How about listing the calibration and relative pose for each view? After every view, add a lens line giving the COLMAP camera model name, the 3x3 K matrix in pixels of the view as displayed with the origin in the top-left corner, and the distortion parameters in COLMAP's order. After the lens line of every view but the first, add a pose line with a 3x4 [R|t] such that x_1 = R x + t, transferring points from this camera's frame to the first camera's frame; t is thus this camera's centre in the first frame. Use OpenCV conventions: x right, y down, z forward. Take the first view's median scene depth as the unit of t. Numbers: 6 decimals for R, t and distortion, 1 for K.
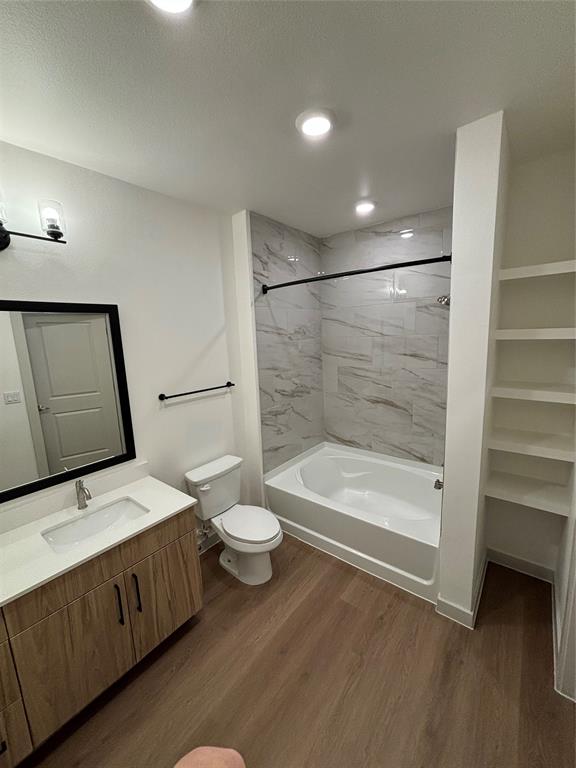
lens RADIAL K [[306.1, 0, 288.0], [0, 306.1, 384.0], [0, 0, 1]] dist [0.001436, -0.000246]
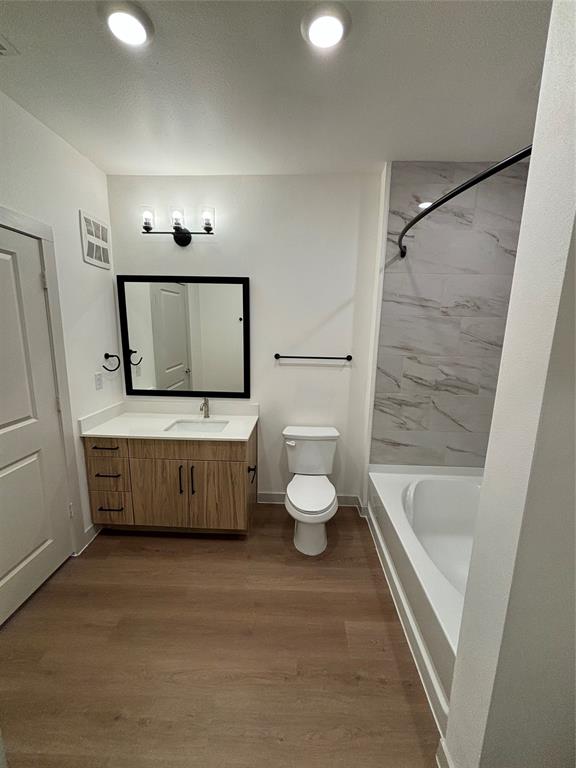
lens RADIAL K [[308.7, 0, 288.0], [0, 308.7, 384.0], [0, 0, 1]] dist [-0.001161, 0.000040]
pose [[0.596312, 0.196811, -0.778253, 0.466413], [-0.174864, 0.978046, 0.113352, 0.005581], [0.783476, 0.068495, 0.617636, 0.254072]]
